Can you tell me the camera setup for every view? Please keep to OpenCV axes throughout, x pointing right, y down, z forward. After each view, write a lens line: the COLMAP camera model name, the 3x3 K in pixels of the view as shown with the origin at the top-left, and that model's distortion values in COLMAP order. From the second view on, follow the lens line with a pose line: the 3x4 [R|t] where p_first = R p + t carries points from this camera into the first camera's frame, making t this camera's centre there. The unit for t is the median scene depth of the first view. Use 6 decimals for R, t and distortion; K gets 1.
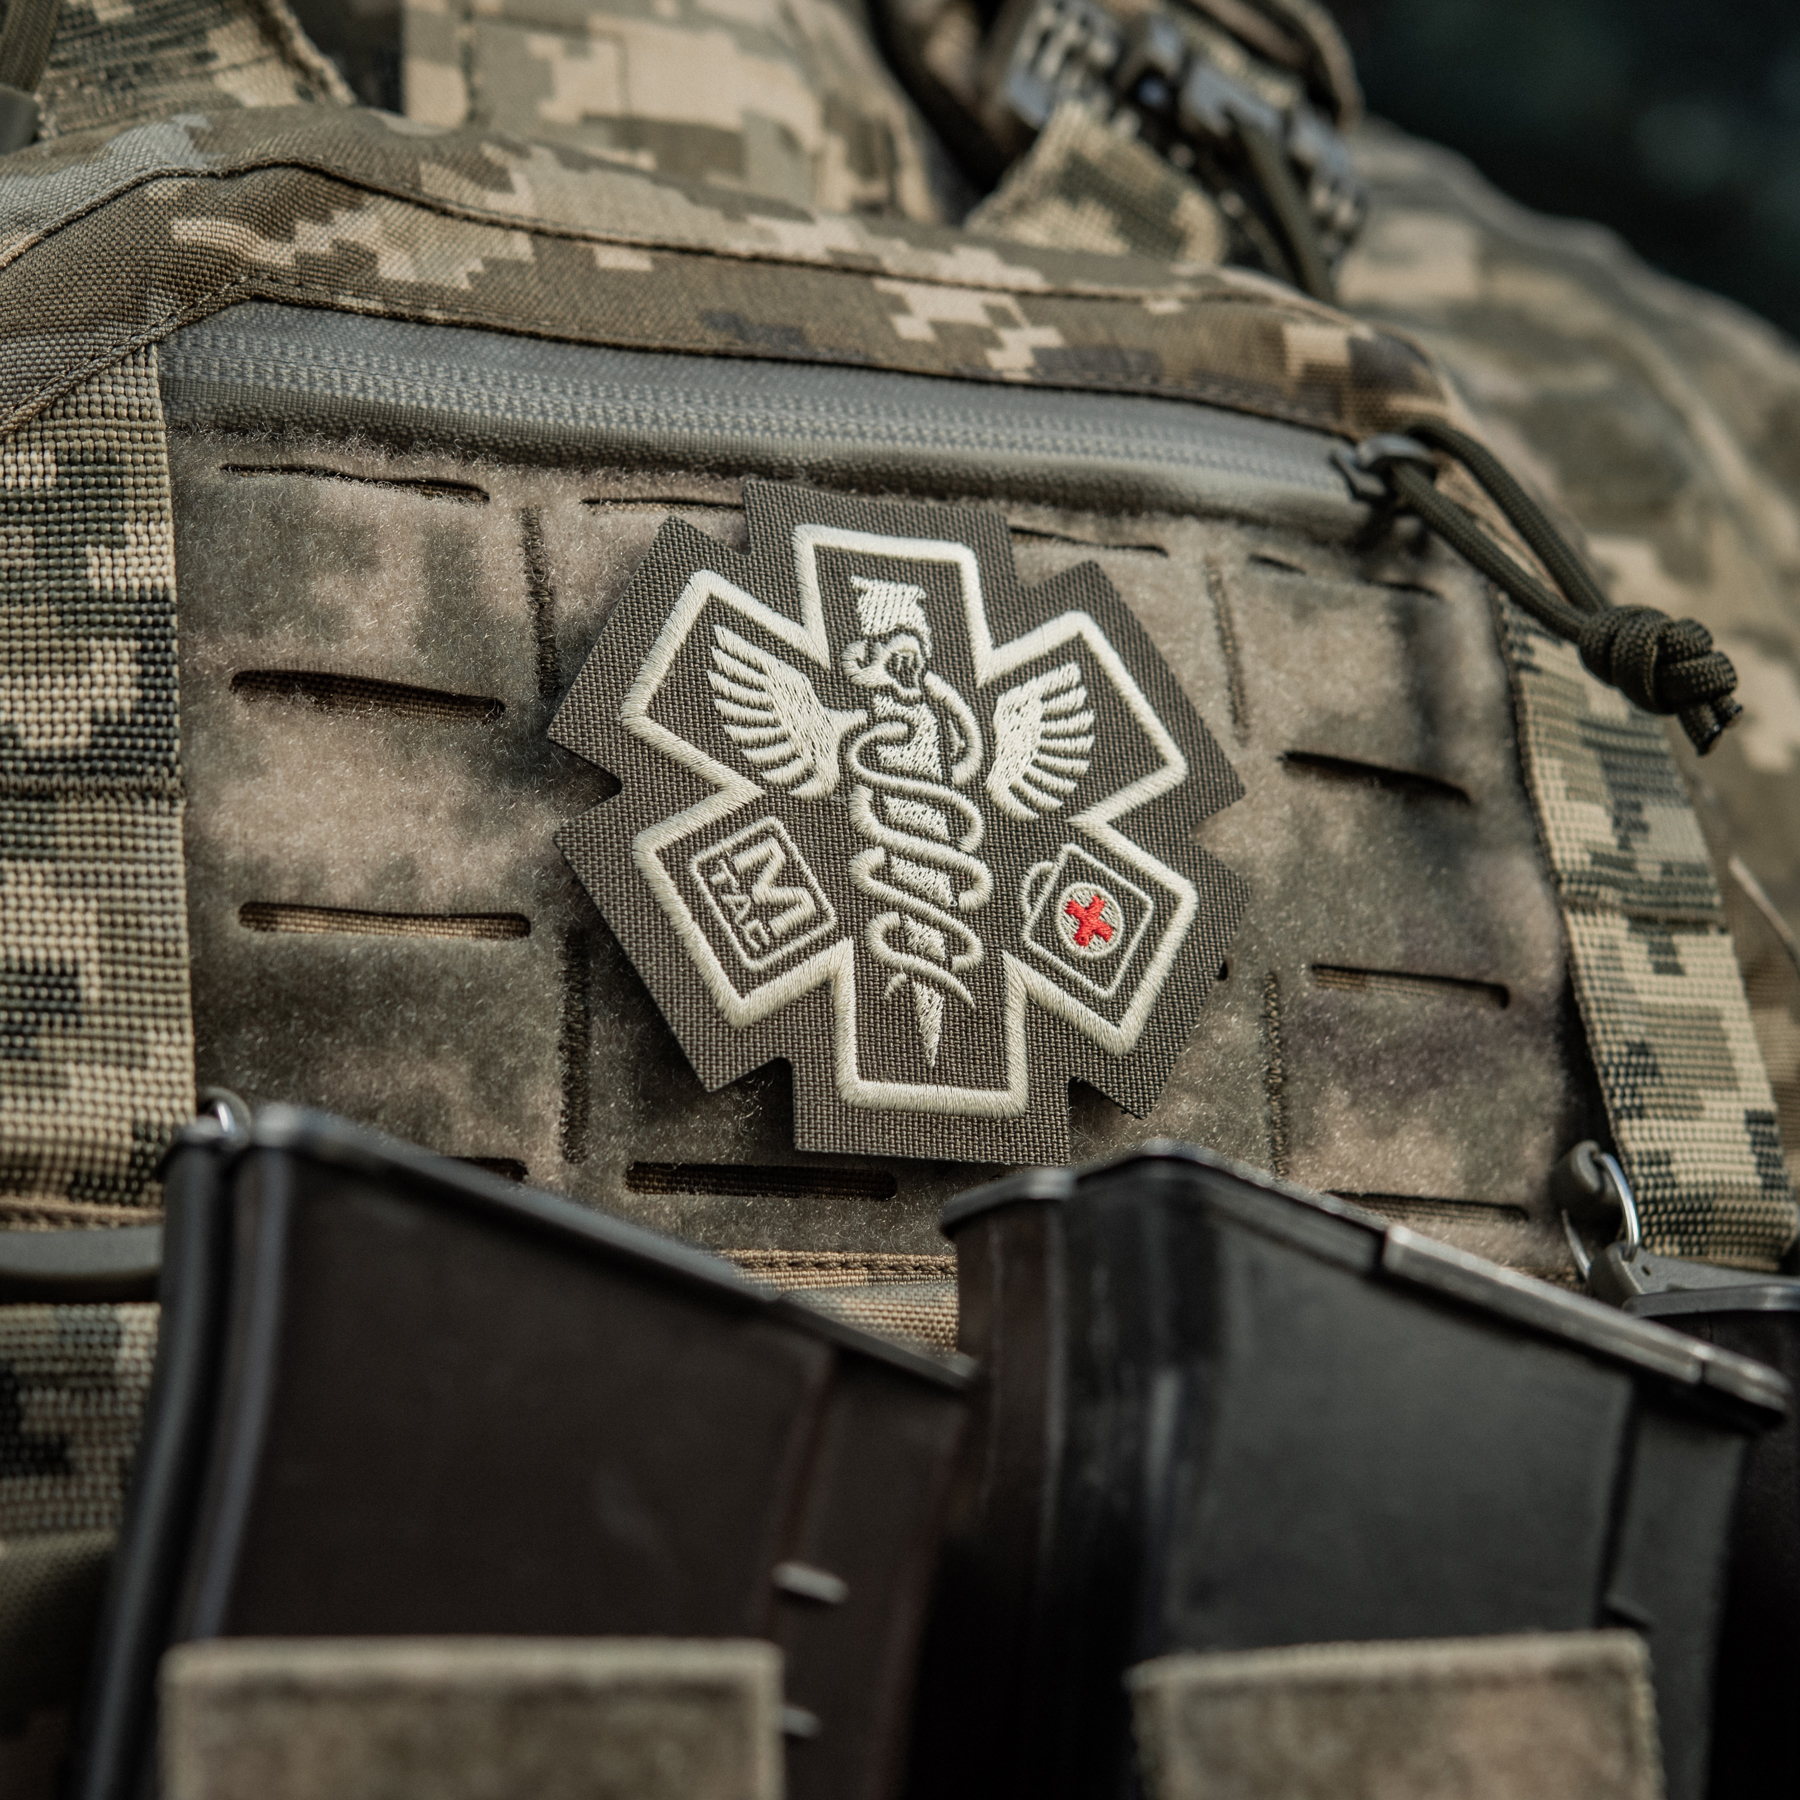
lens RADIAL K [[4752.4, 0, 900.0], [0, 4752.4, 900.0], [0, 0, 1]] dist [-0.039566, 0.352022]
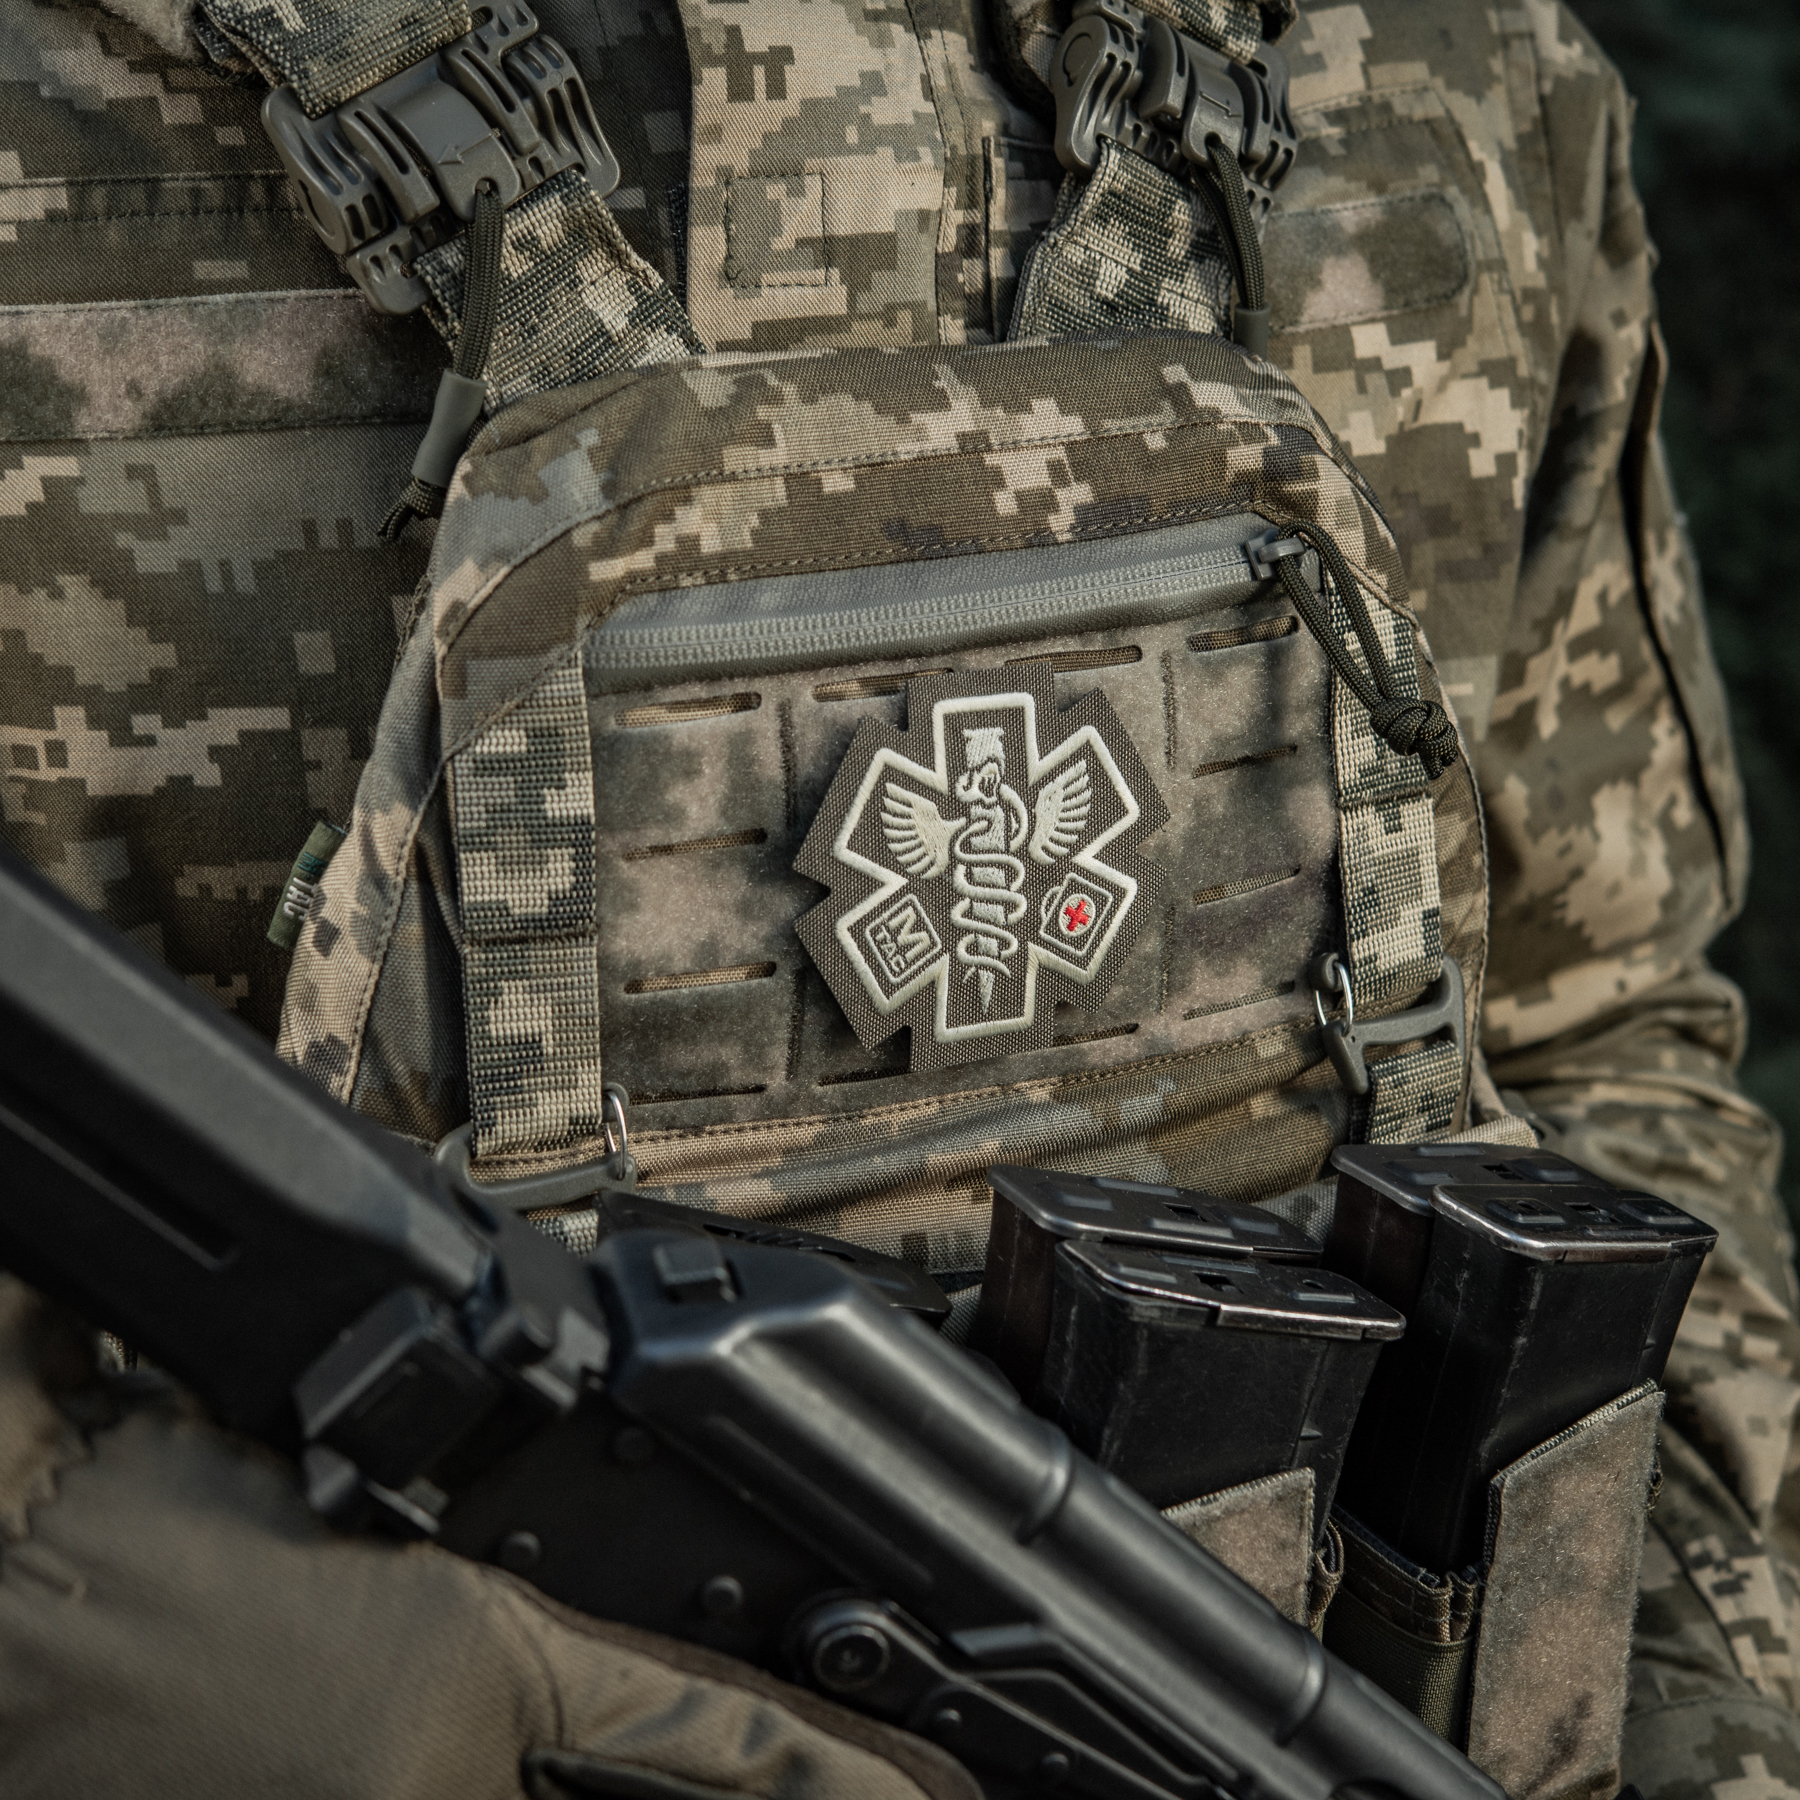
lens RADIAL K [[4183.0, 0, 900.0], [0, 4183.0, 900.0], [0, 0, 1]] dist [-0.024627, 0.077539]
pose [[0.994367, 0.053881, 0.091280, -0.172496], [-0.095875, 0.824439, 0.557771, -0.882862], [-0.045202, -0.563381, 0.824960, -0.297206]]
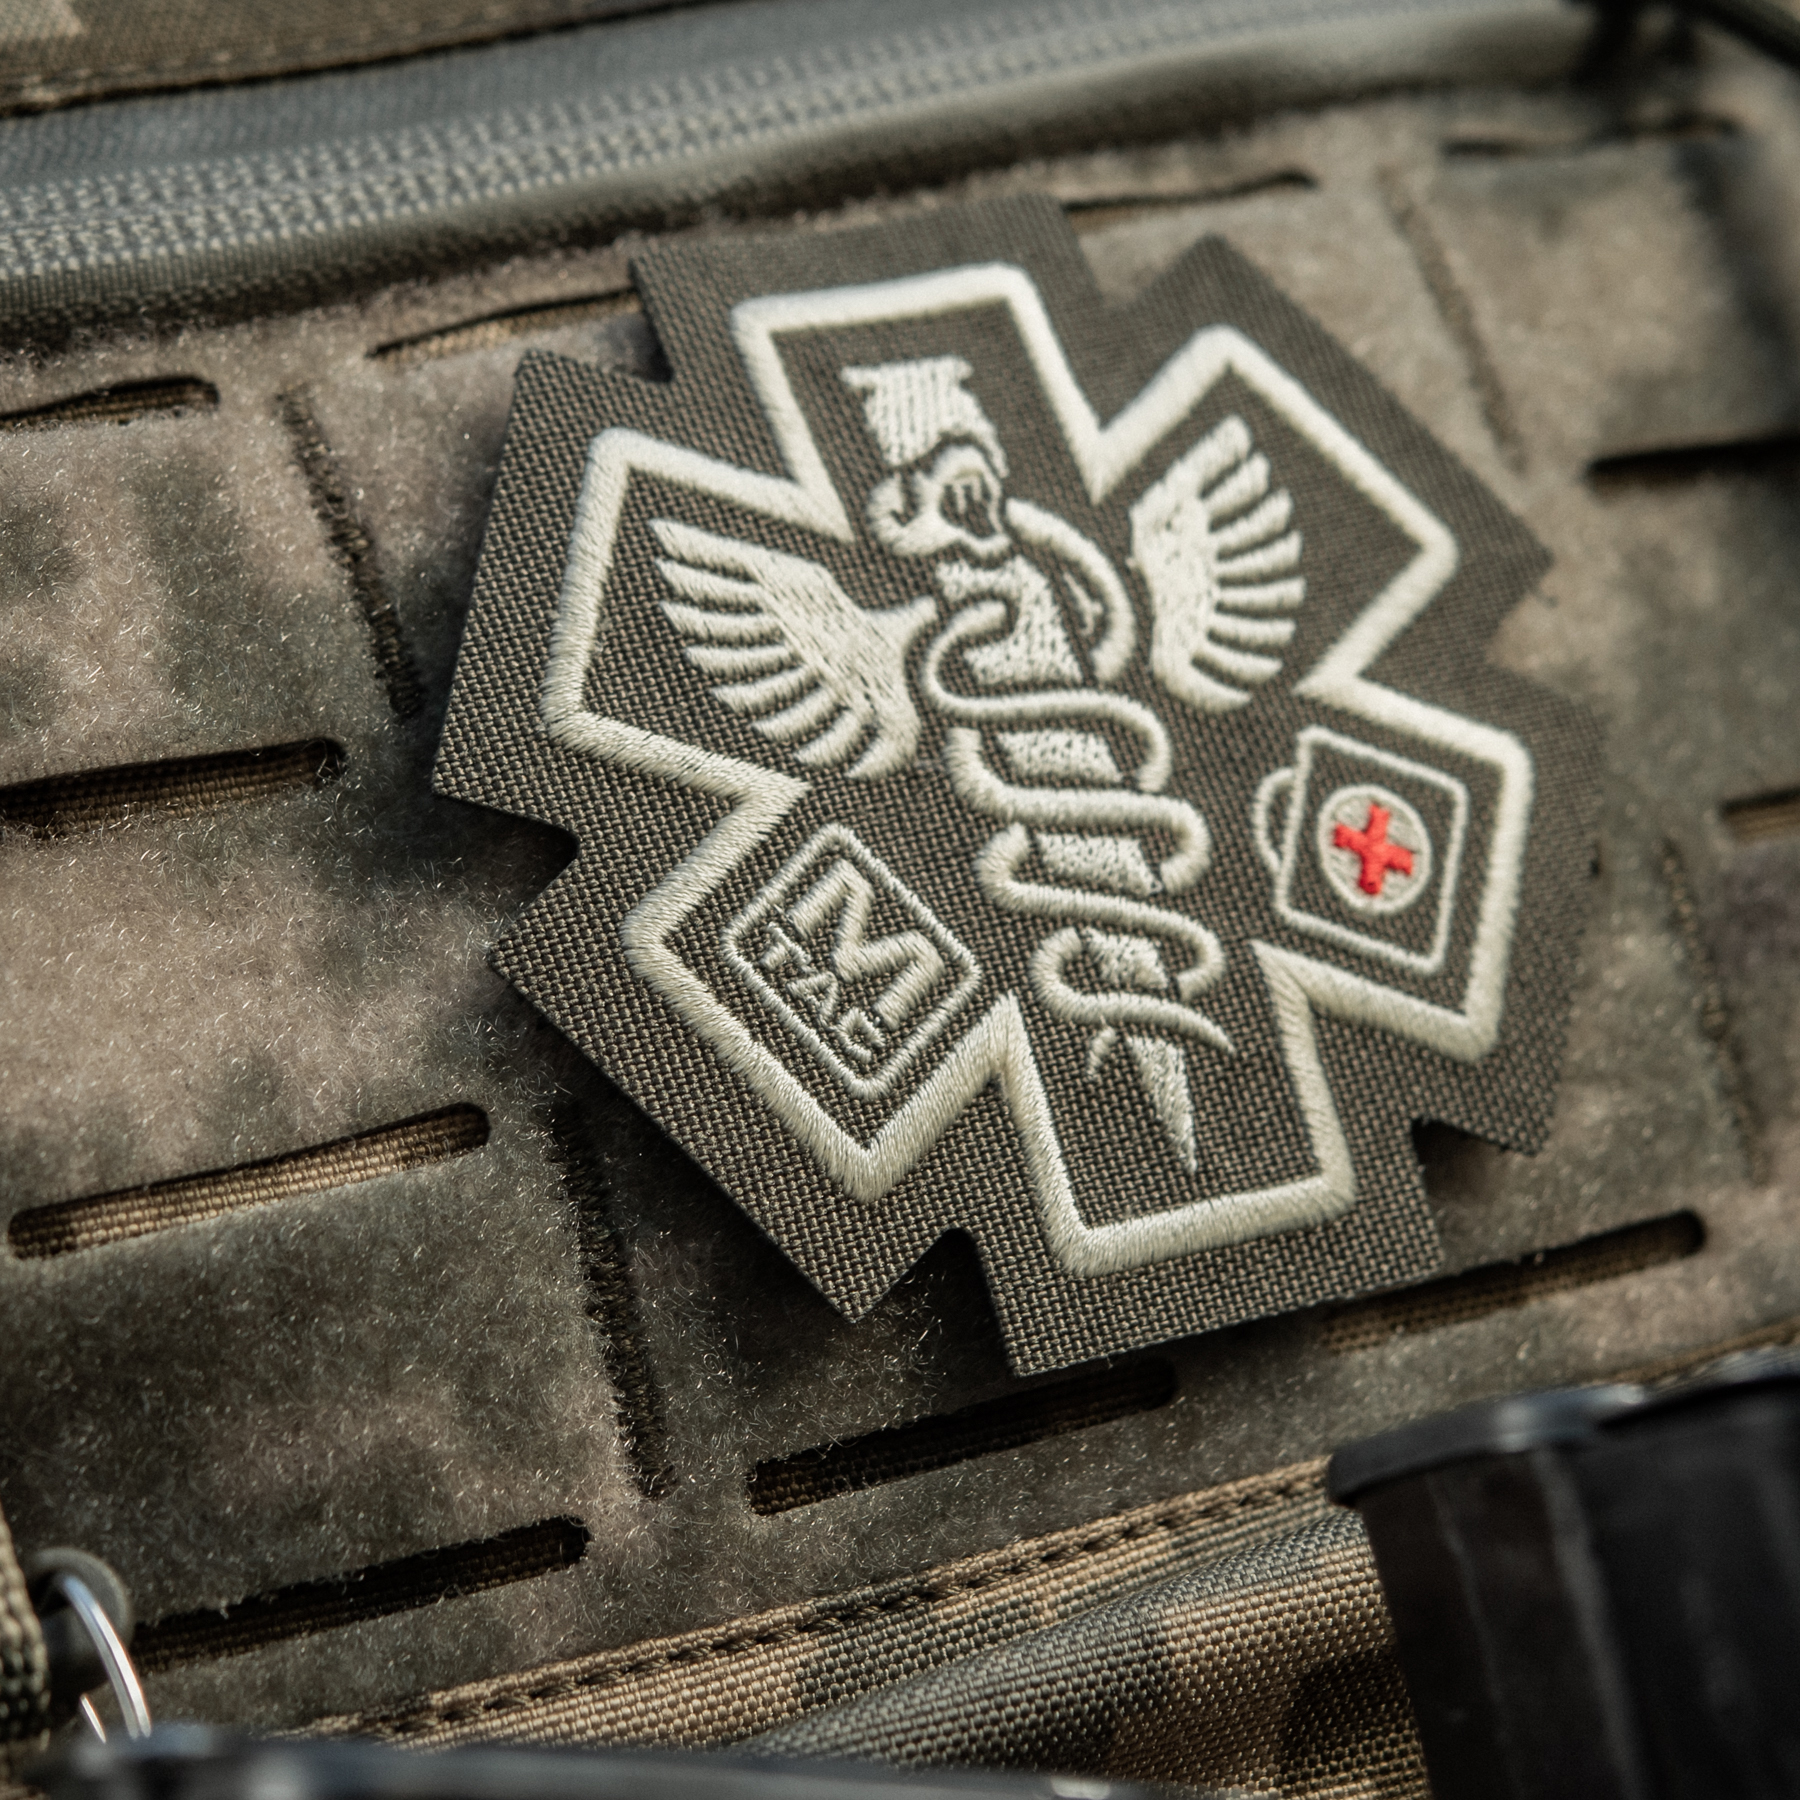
lens RADIAL K [[6547.4, 0, 900.4], [0, 6547.4, 724.9], [0, 0, 1]] dist [-0.086643, 0.328926]
pose [[0.970591, -0.233954, 0.056729, -0.060887], [0.228560, 0.969546, 0.087984, -0.097263], [-0.075586, -0.072430, 0.994505, 0.194826]]
